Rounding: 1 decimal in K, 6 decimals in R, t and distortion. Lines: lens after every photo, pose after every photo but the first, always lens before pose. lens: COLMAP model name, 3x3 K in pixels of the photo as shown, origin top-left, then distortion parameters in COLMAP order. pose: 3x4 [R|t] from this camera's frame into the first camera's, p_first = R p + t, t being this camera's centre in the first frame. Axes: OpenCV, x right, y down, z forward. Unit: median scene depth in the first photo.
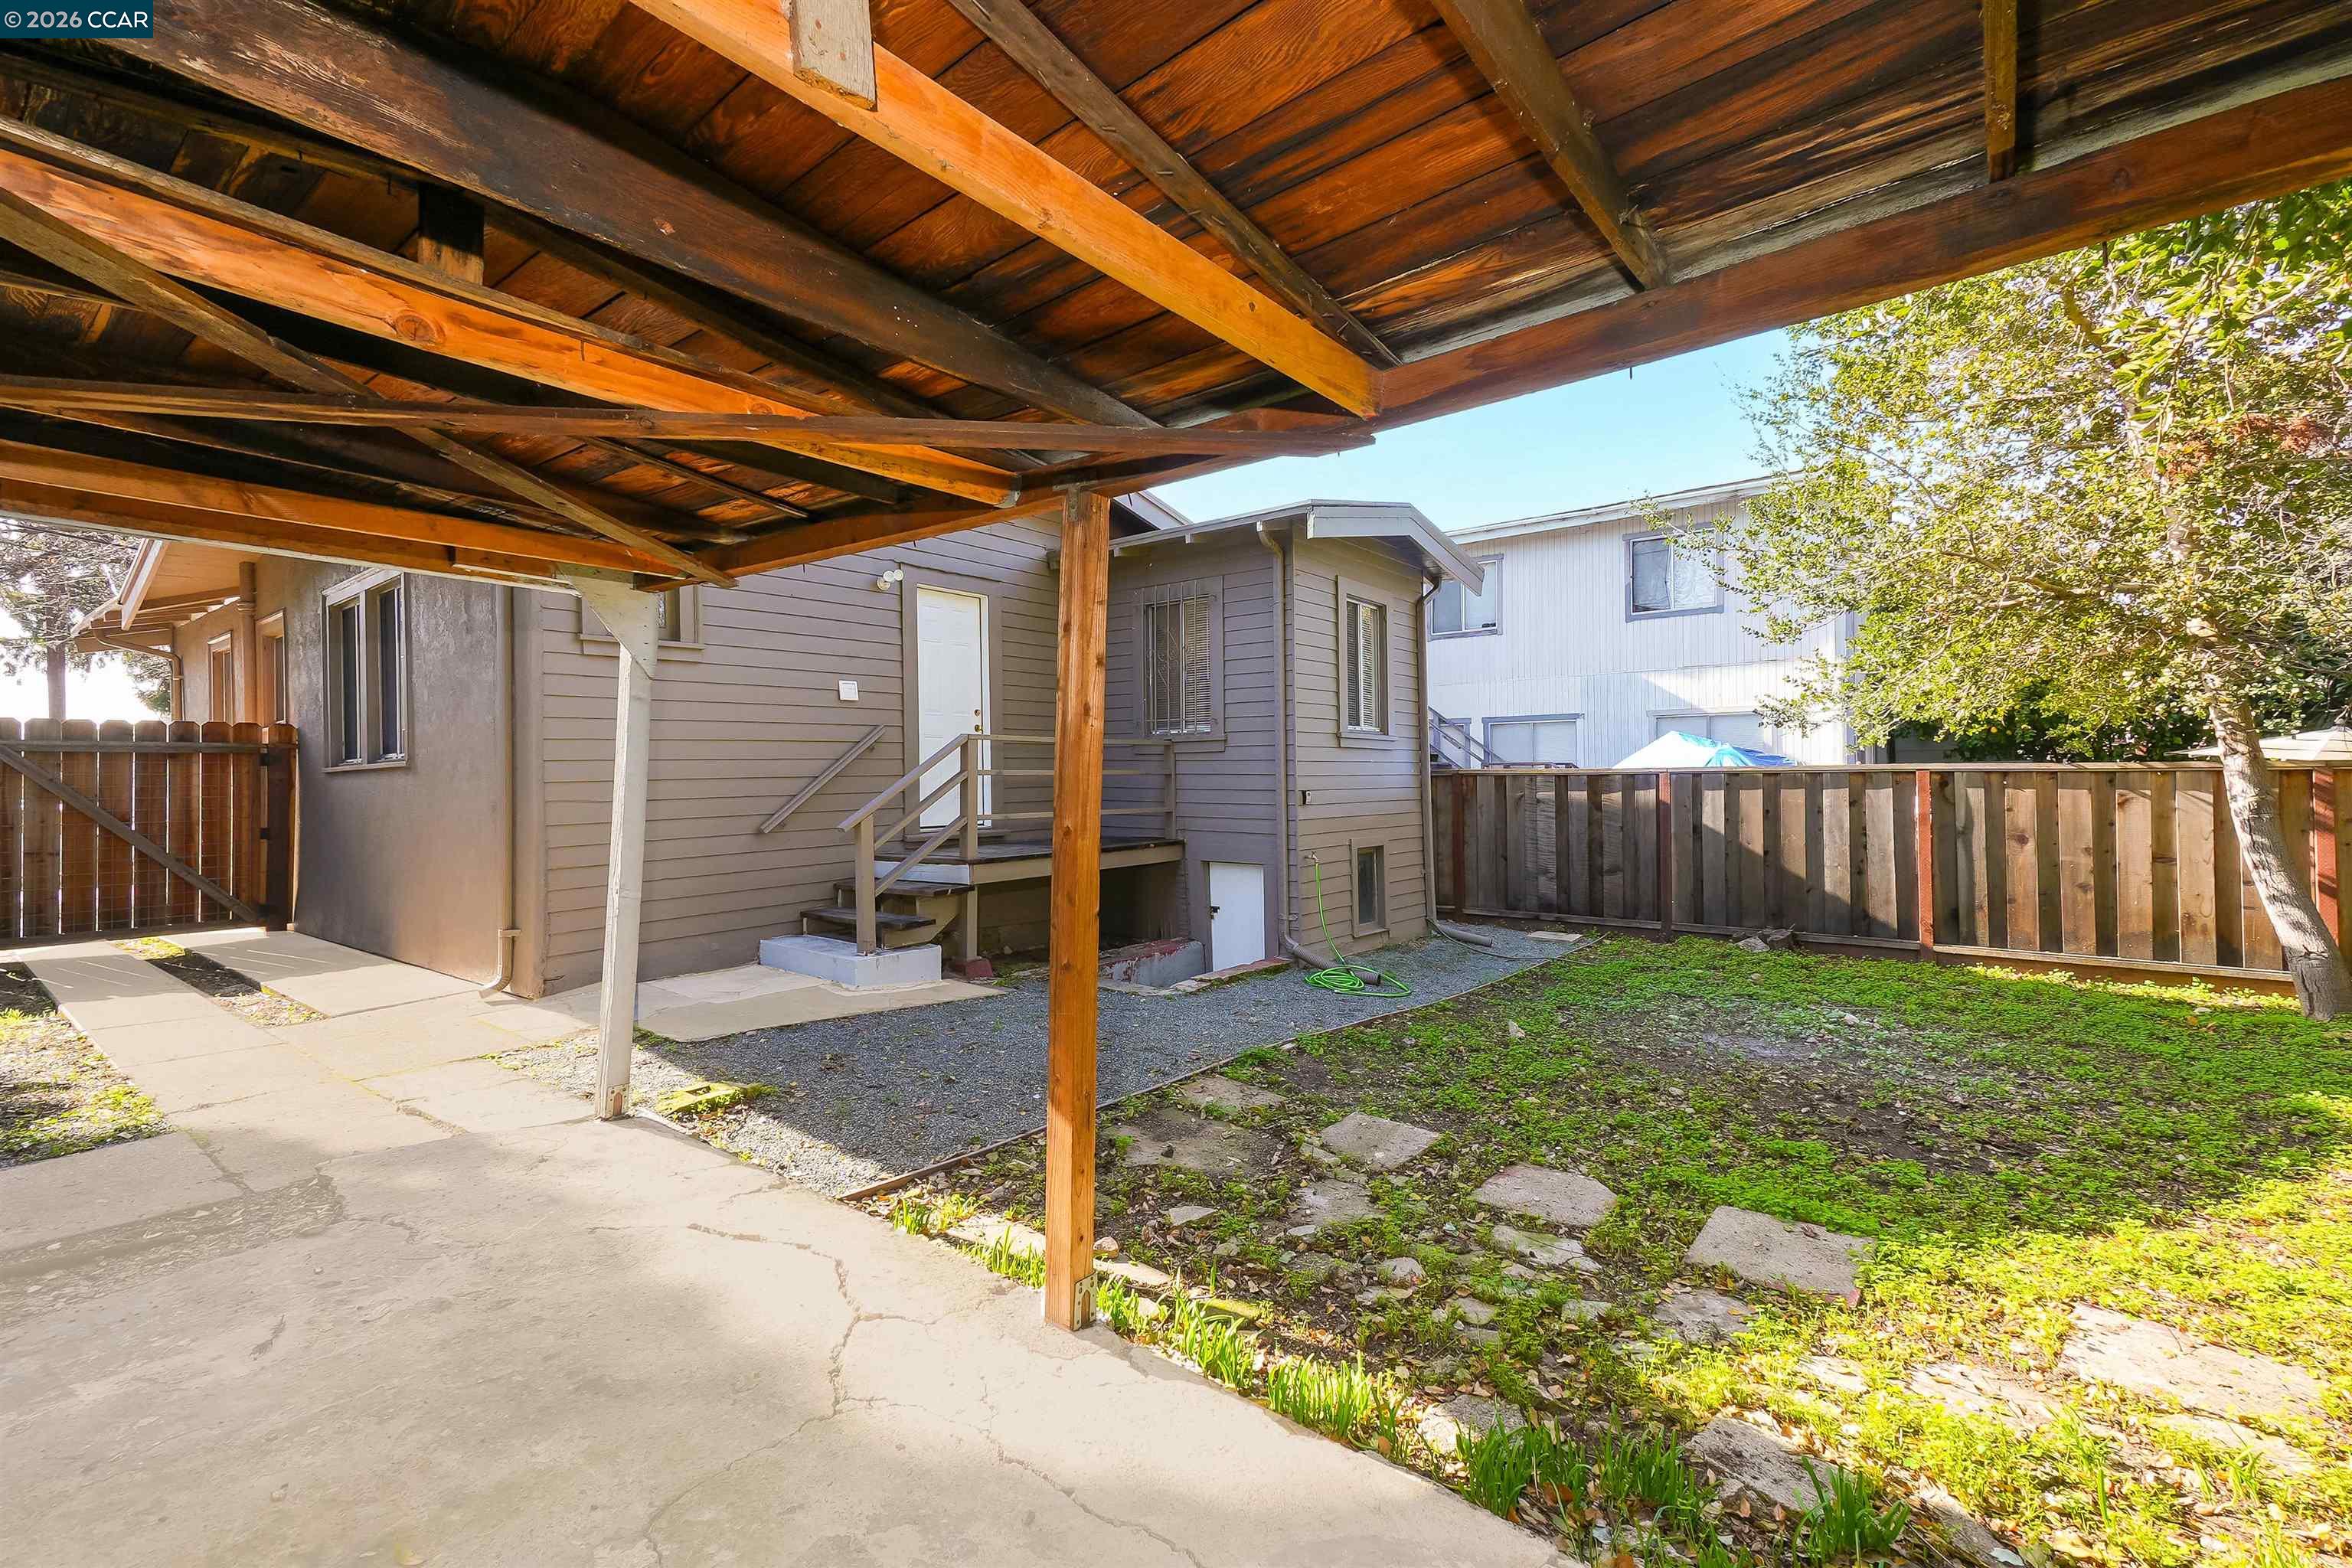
lens RADIAL K [[1001.8, 0, 1175.0], [0, 1001.8, 774.2], [0, 0, 1]] dist [0.035325, -0.002616]
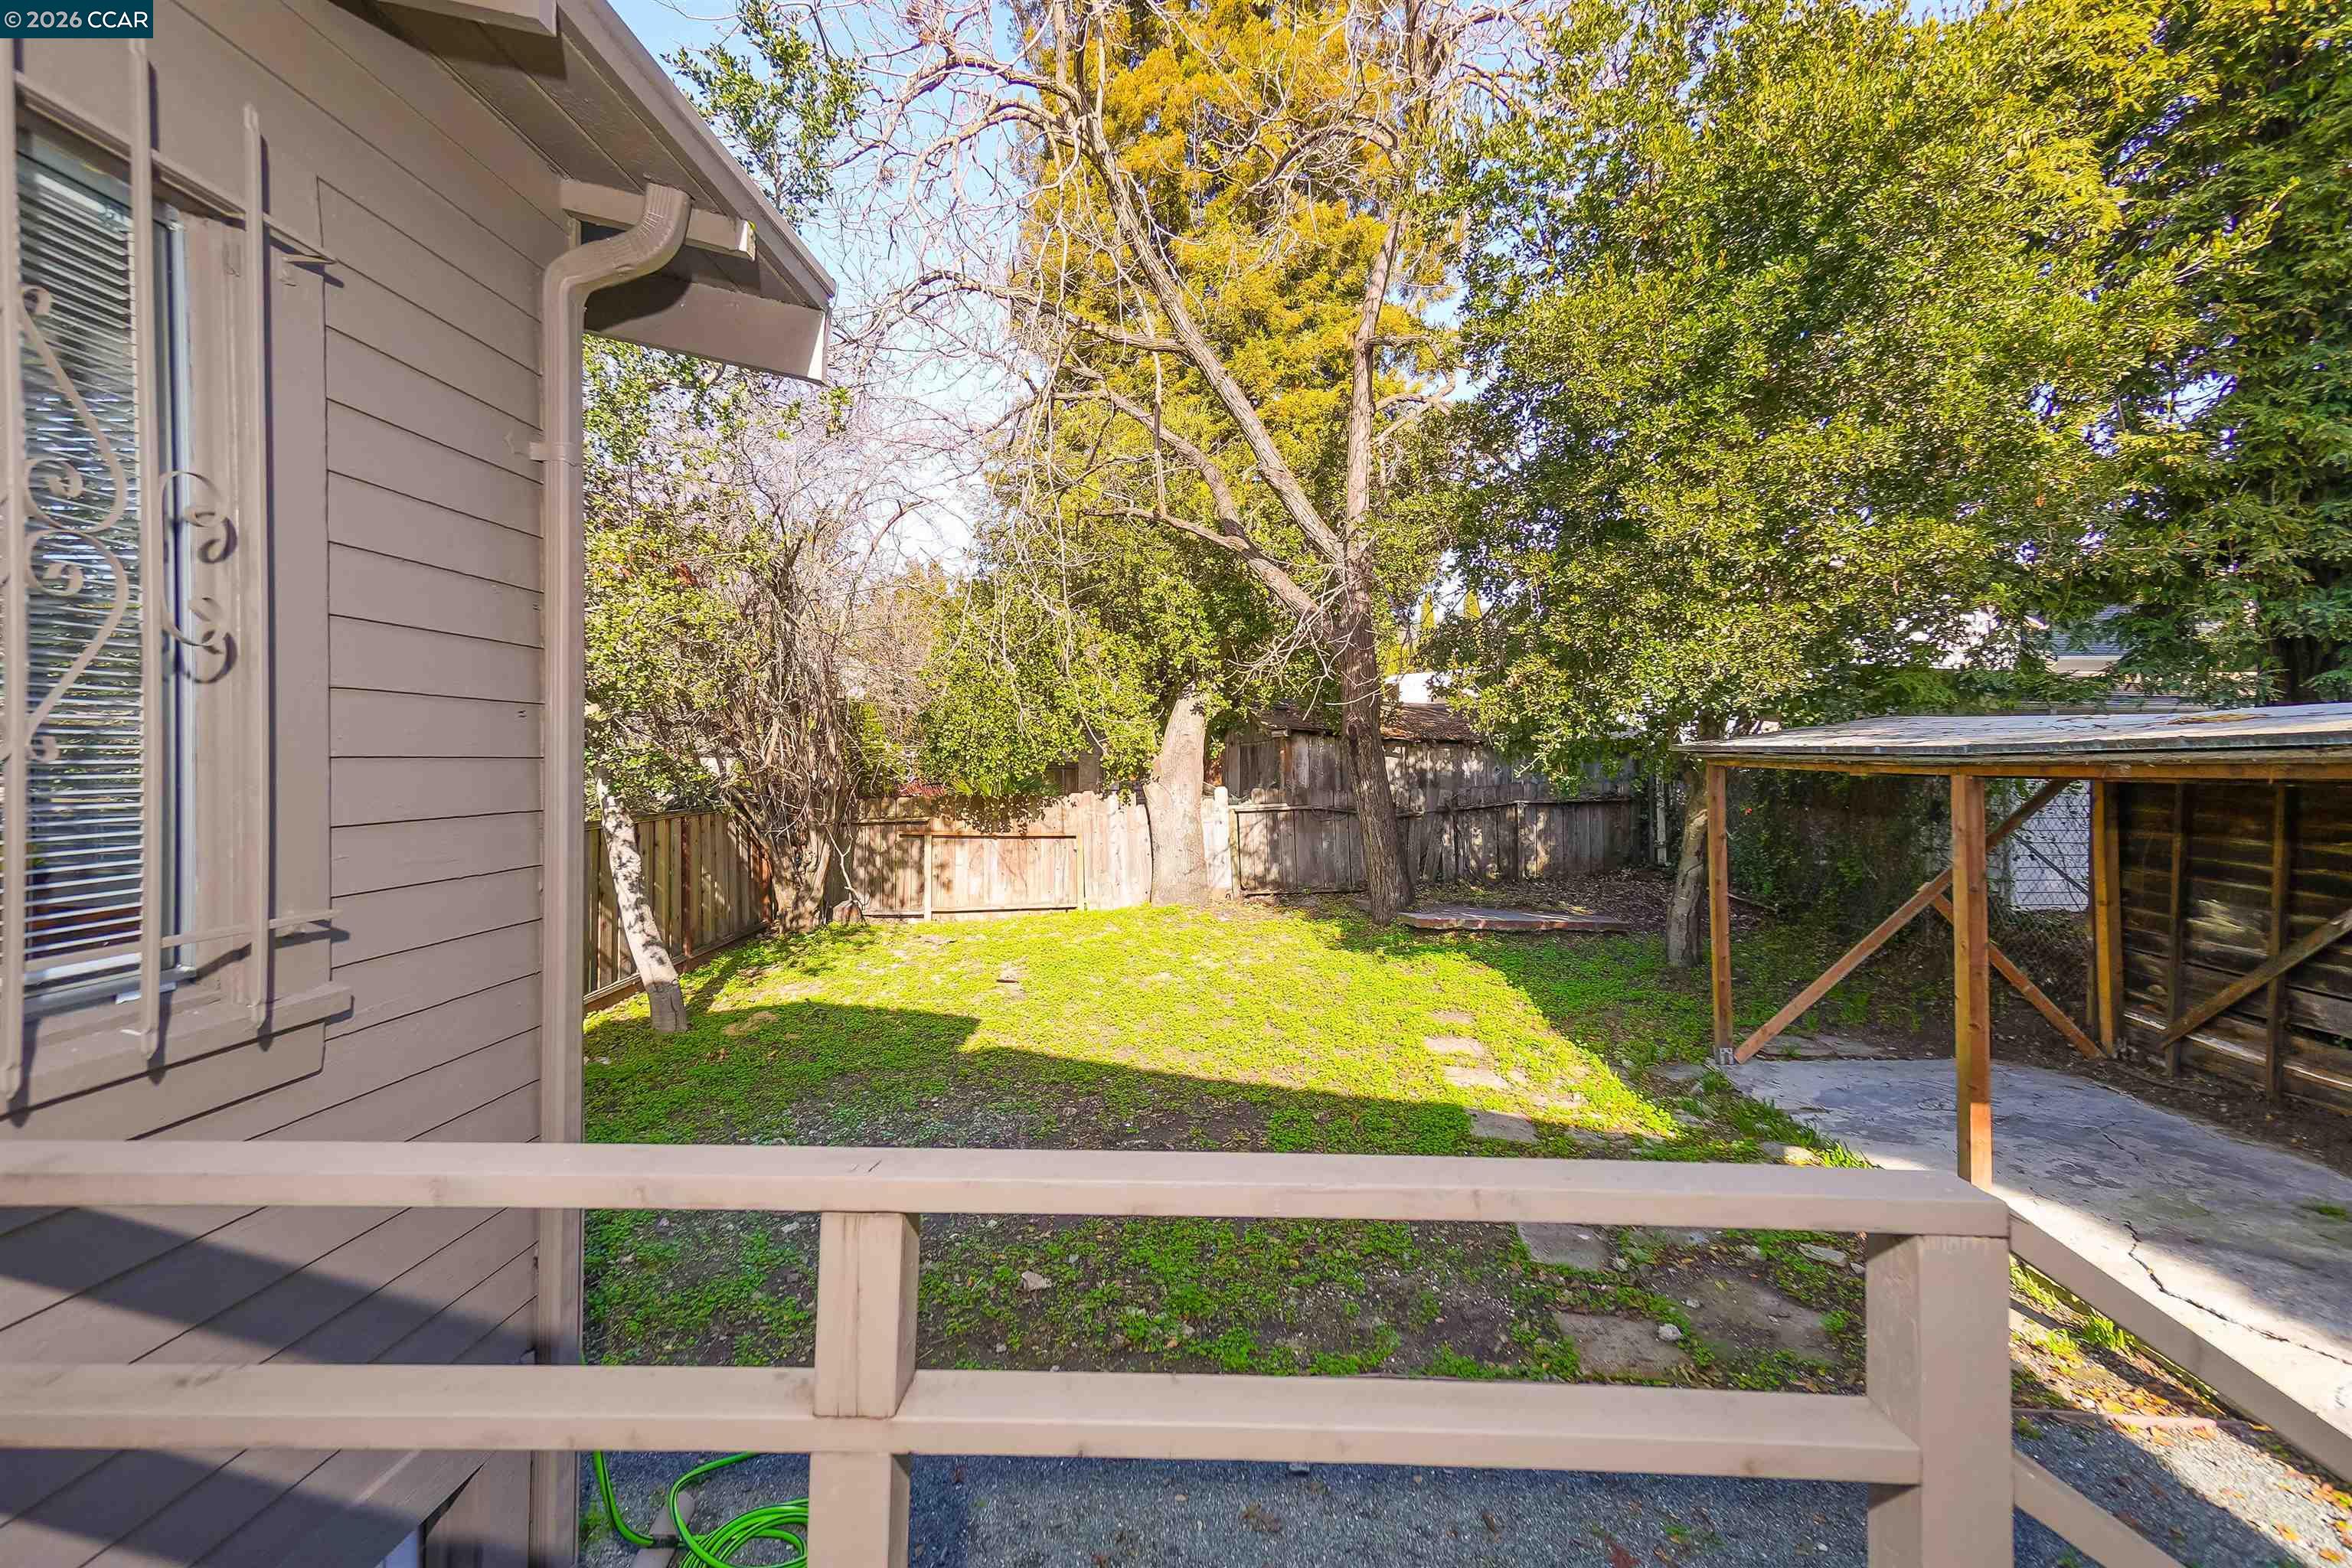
lens RADIAL K [[1001.8, 0, 1181.3], [0, 1001.8, 763.9], [0, 0, 1]] dist [0.035325, -0.002616]
pose [[-0.600325, -0.011422, 0.799674, -0.214010], [-0.011708, 0.999916, 0.005492, -0.083956], [-0.799670, -0.006066, -0.600409, 0.966978]]
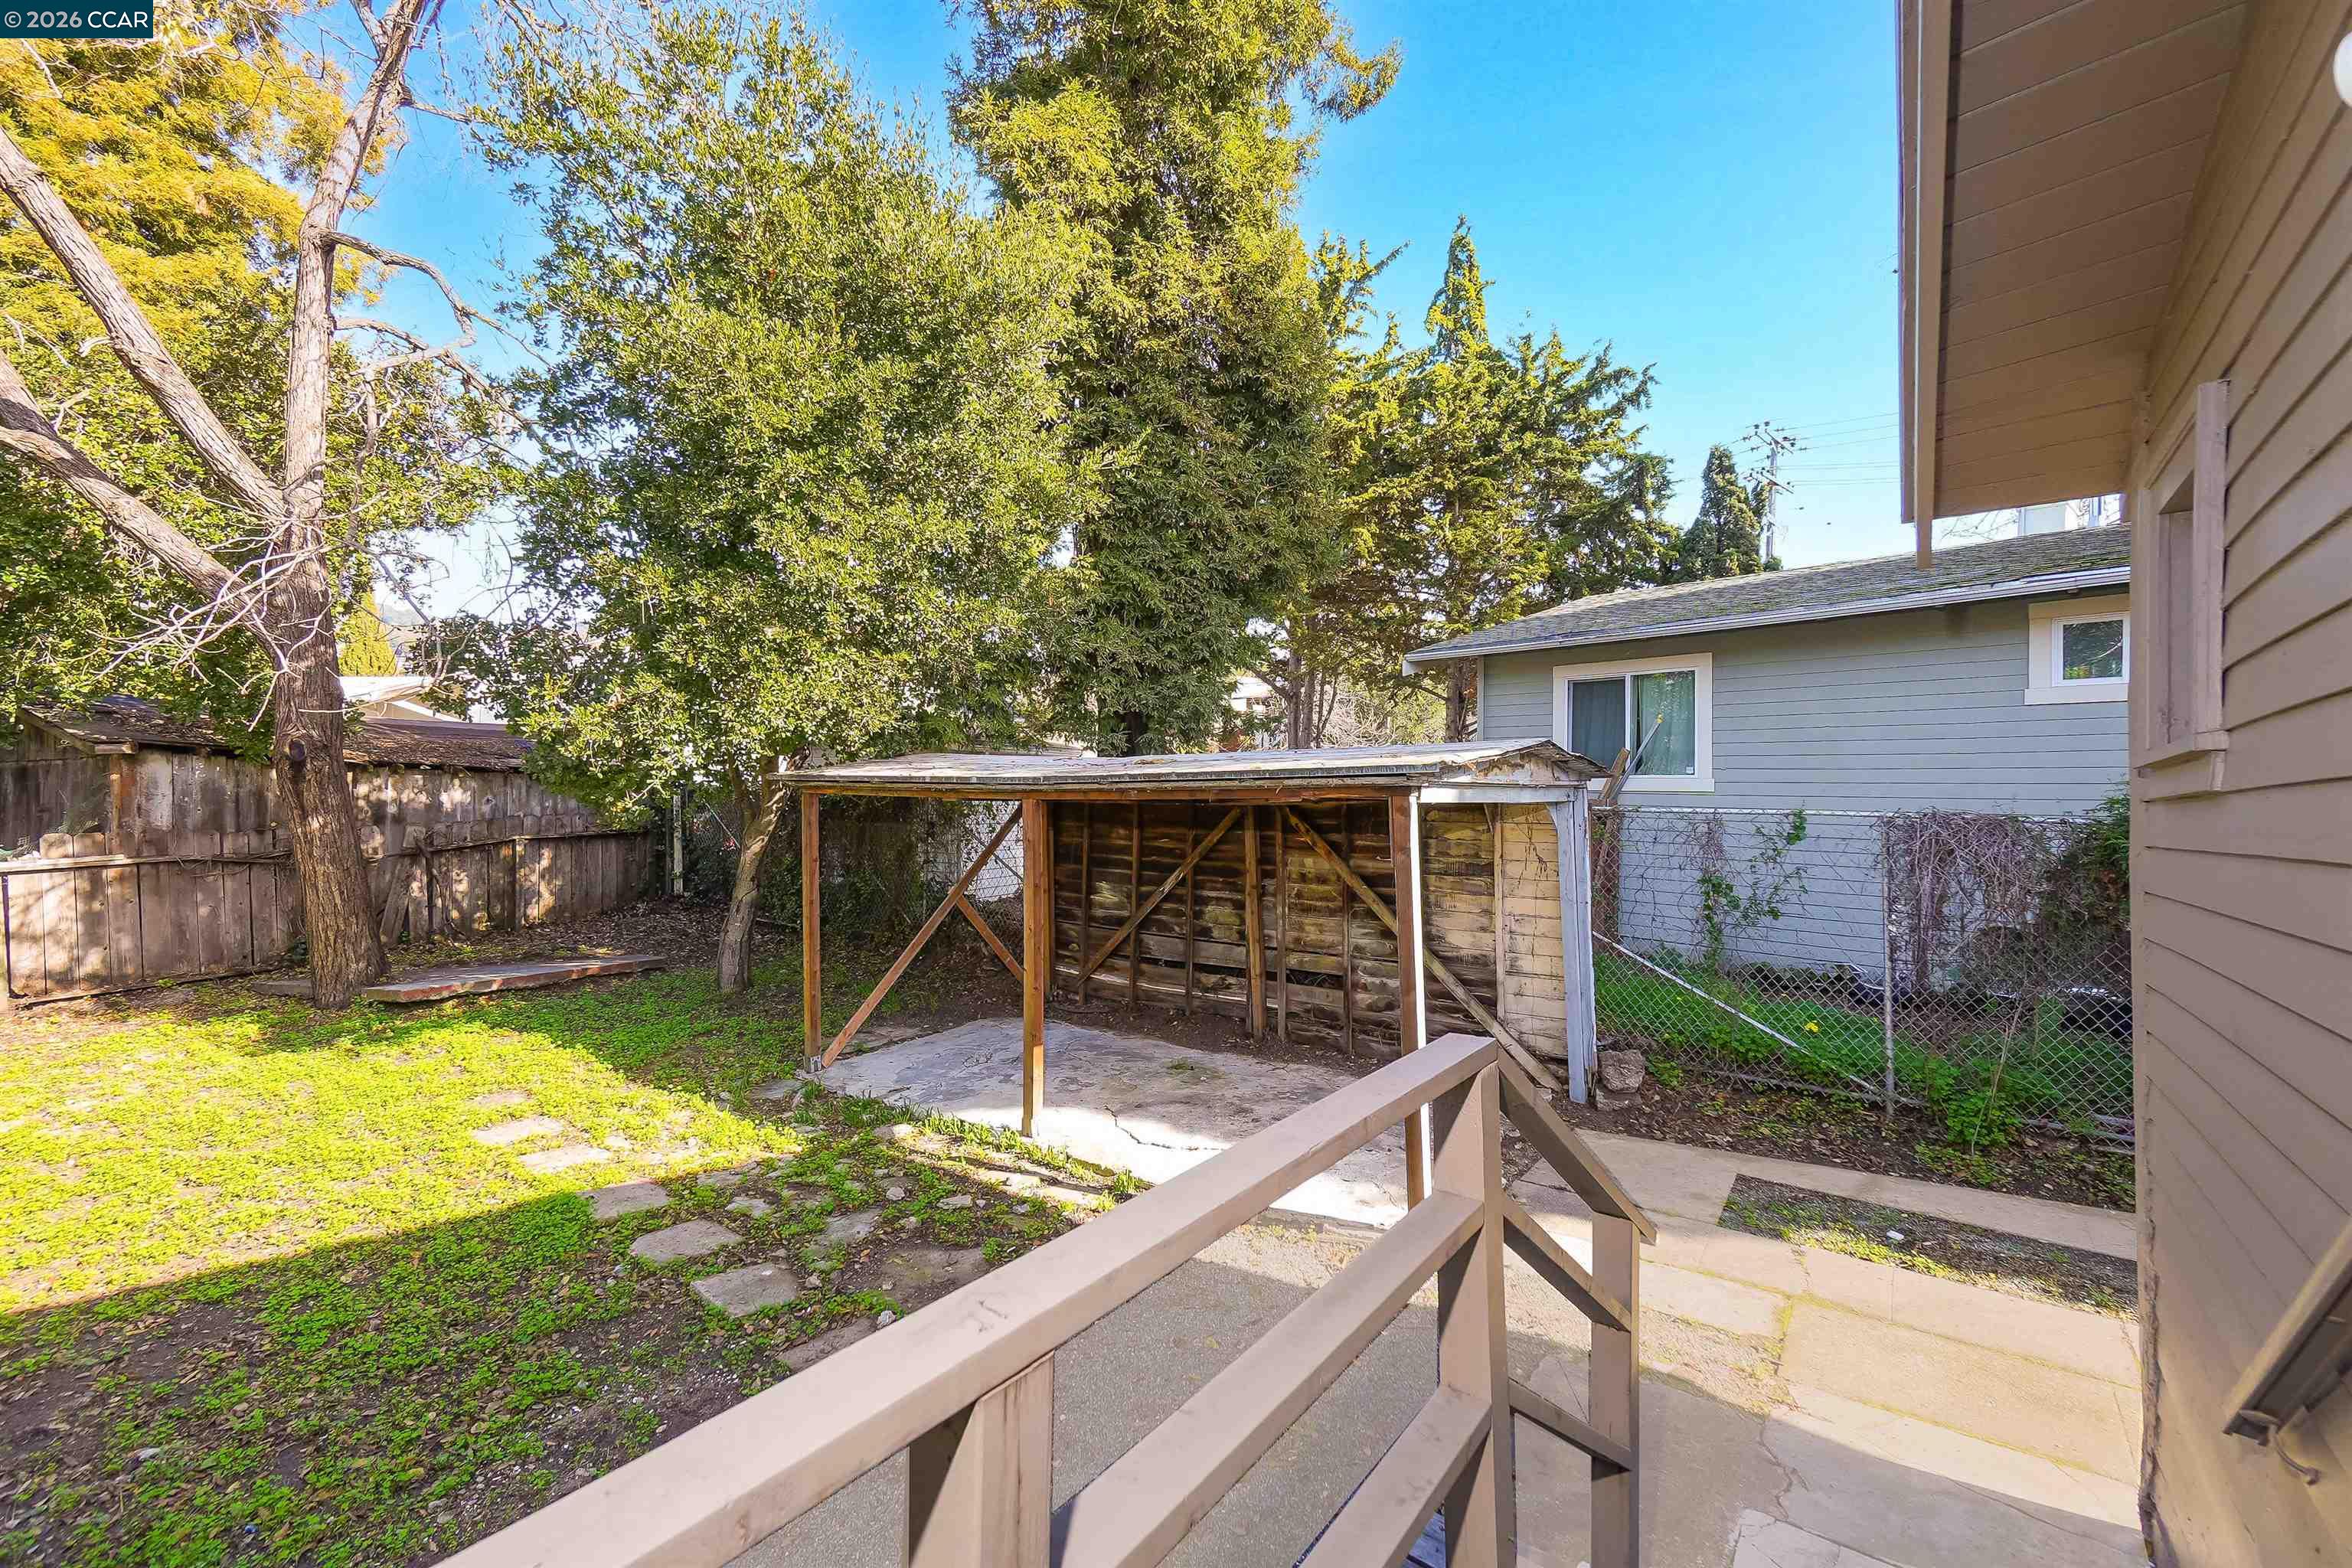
lens RADIAL K [[1001.8, 0, 1177.7], [0, 1001.8, 765.2], [0, 0, 1]] dist [0.035325, -0.002616]
pose [[-0.999094, -0.010322, -0.041290, -0.101020], [-0.008897, 0.999363, -0.034556, -0.080366], [0.041621, -0.034157, -0.998549, 1.018864]]
